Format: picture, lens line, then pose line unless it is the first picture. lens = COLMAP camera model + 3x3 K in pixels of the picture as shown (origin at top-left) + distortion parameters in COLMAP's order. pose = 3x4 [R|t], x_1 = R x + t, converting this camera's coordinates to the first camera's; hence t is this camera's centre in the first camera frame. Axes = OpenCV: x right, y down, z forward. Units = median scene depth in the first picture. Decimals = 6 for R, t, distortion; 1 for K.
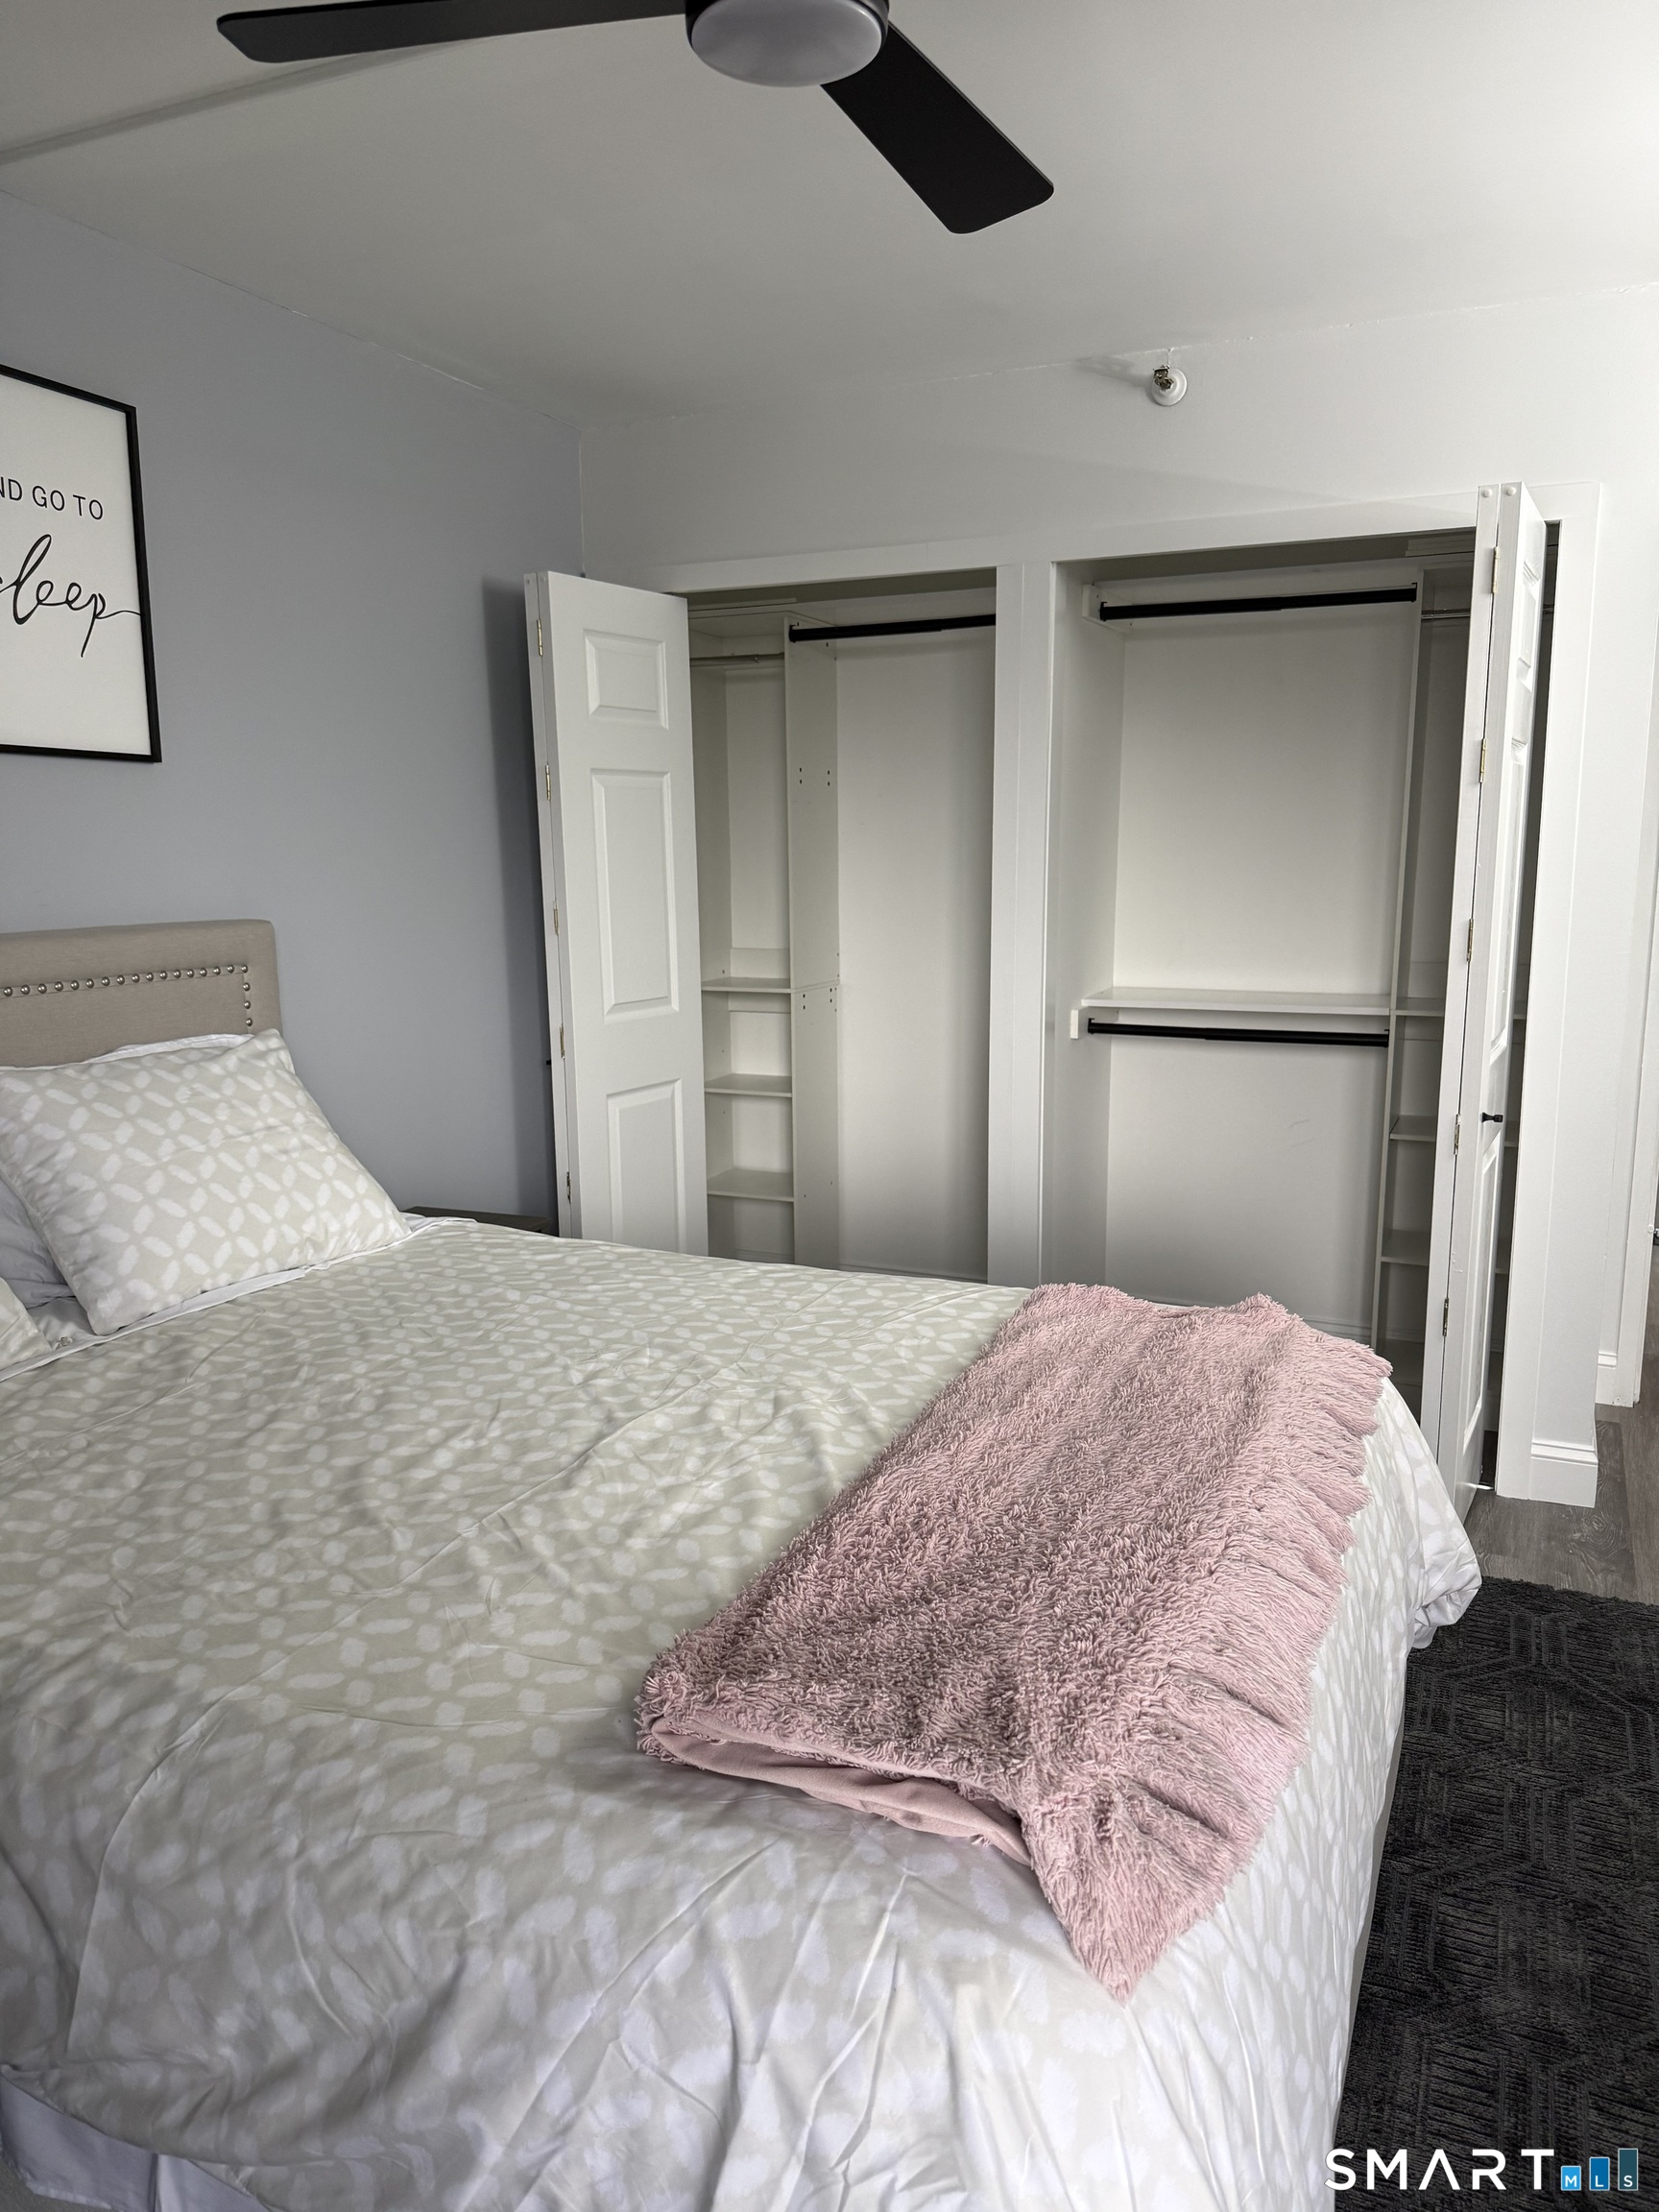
lens RADIAL K [[1572.3, 0, 849.2], [0, 1572.3, 1144.6], [0, 0, 1]] dist [0.057527, -0.075201]
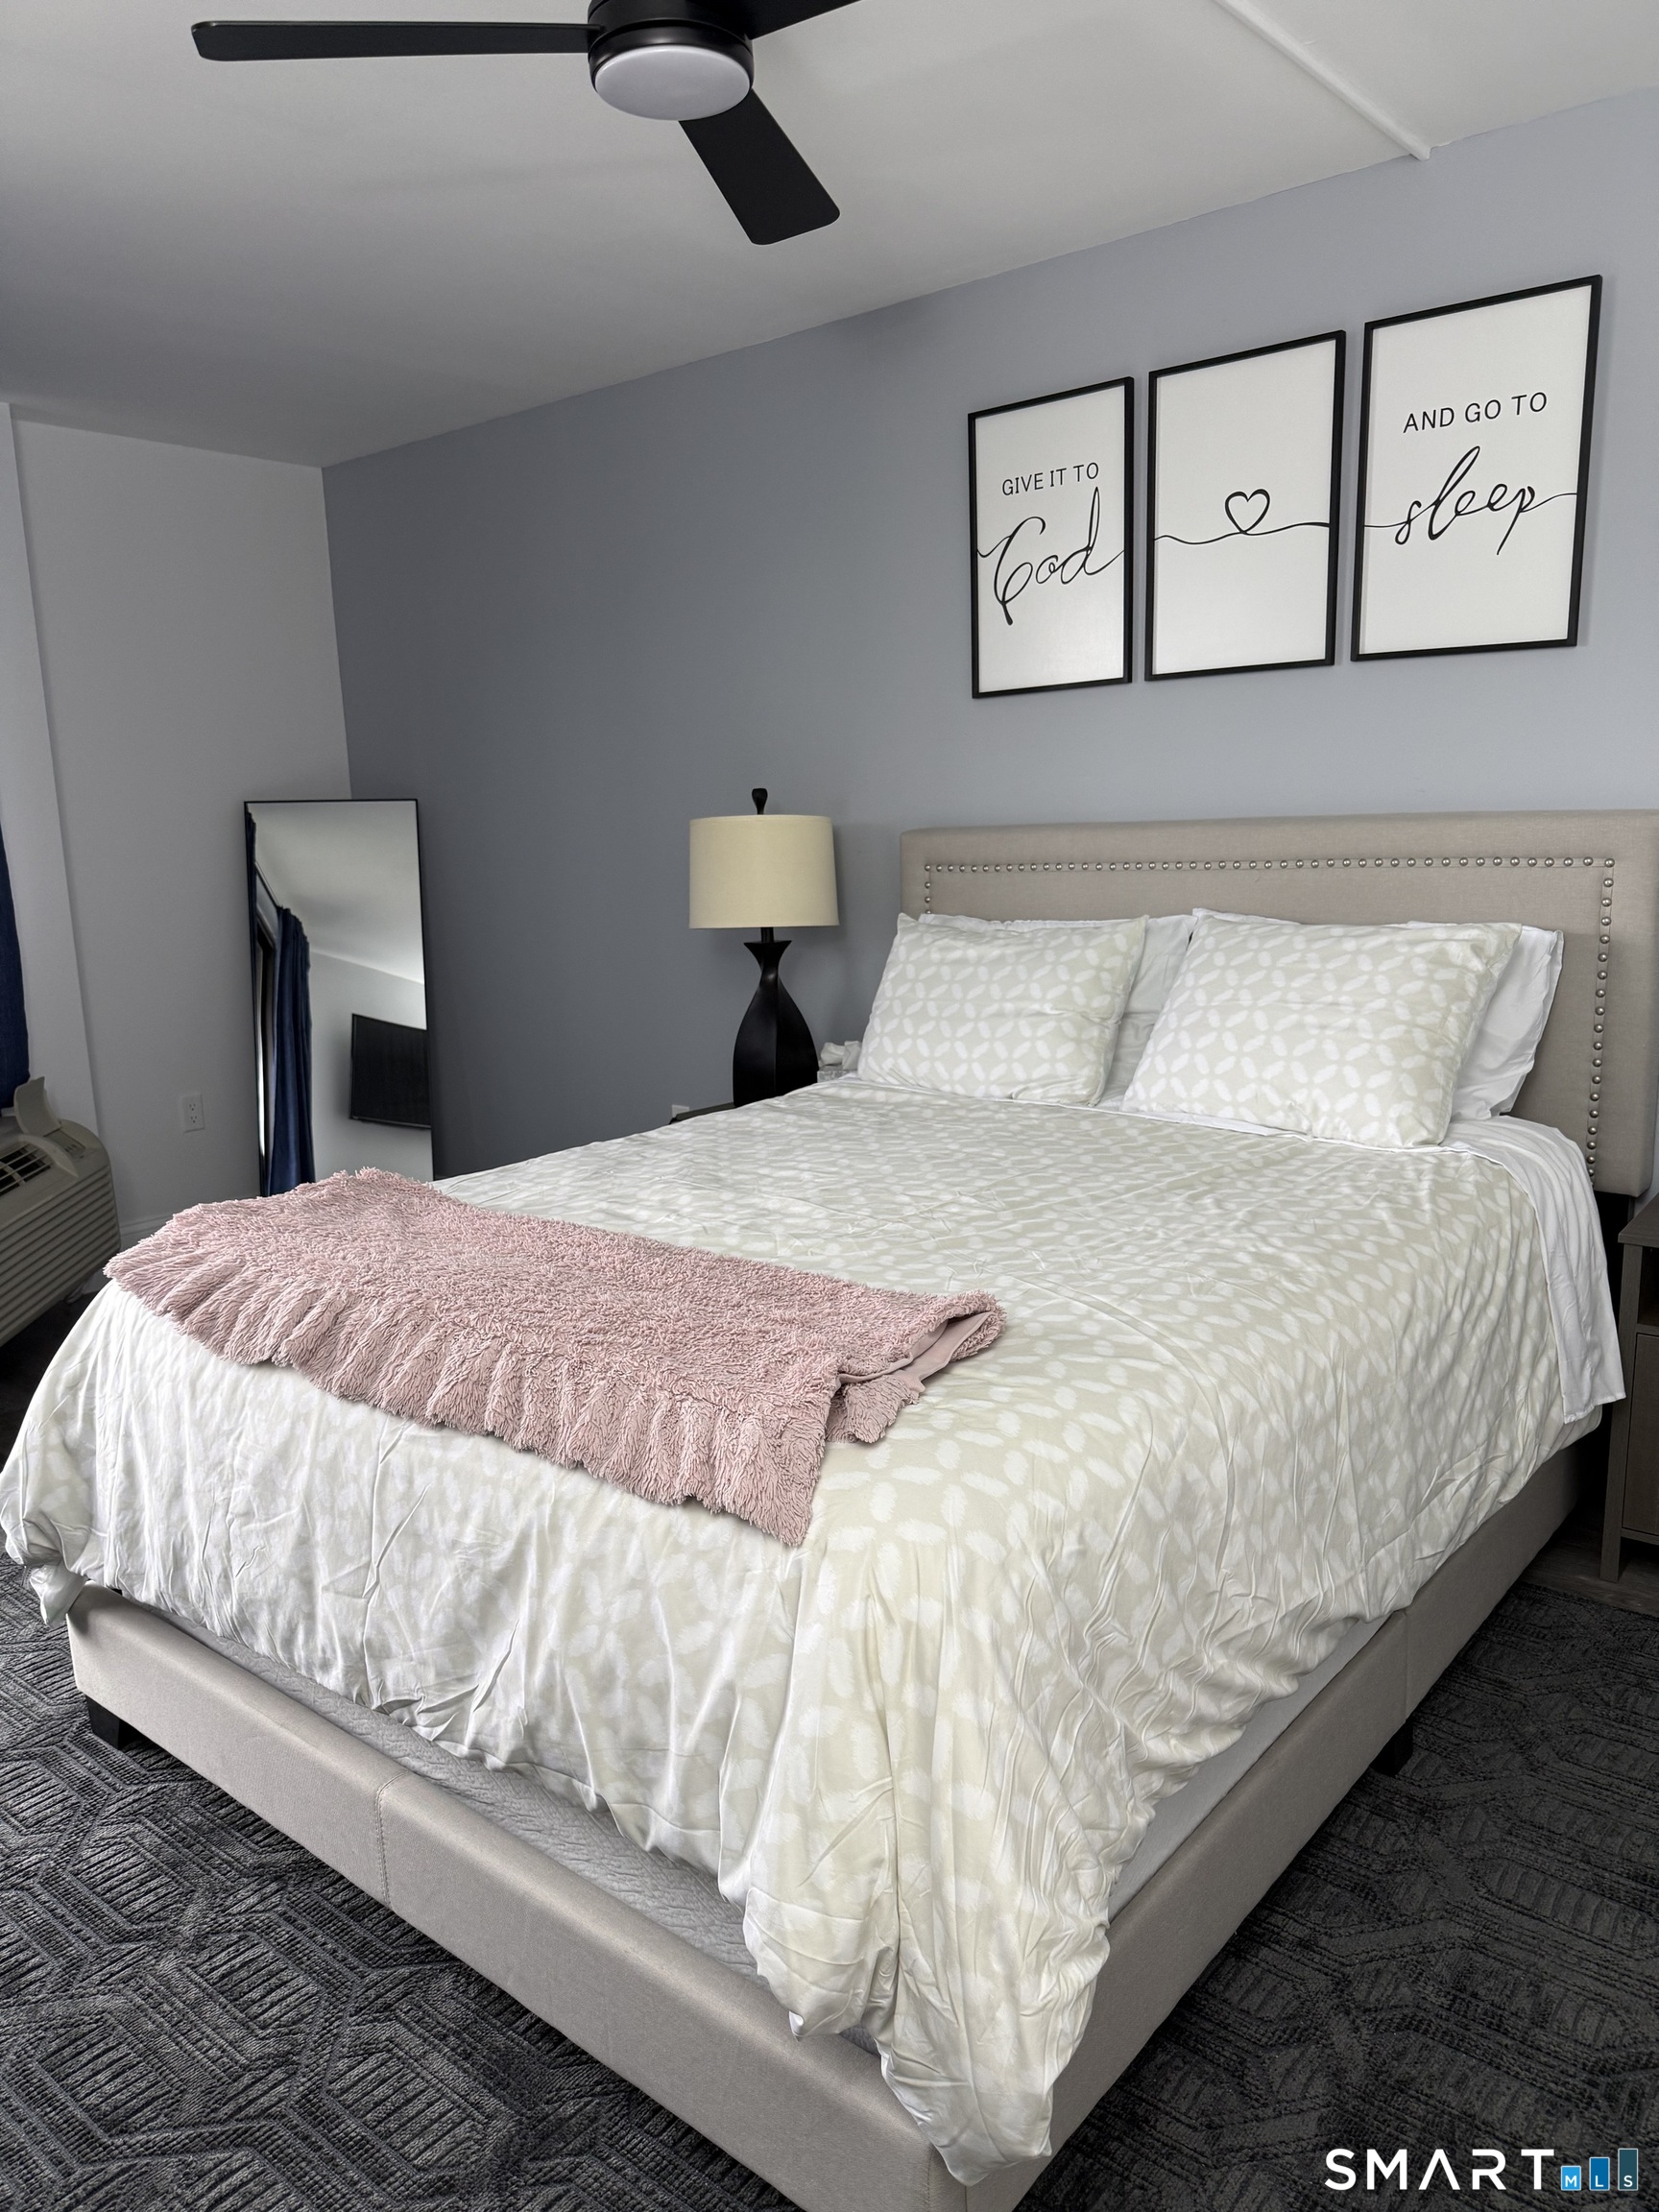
lens RADIAL K [[1572.3, 0, 838.9], [0, 1572.3, 1162.7], [0, 0, 1]] dist [0.057527, -0.075201]
pose [[-0.293034, 0.228731, -0.928339, 0.751080], [-0.150313, 0.947866, 0.280990, -0.159269], [0.944212, 0.221881, -0.243376, 0.964513]]
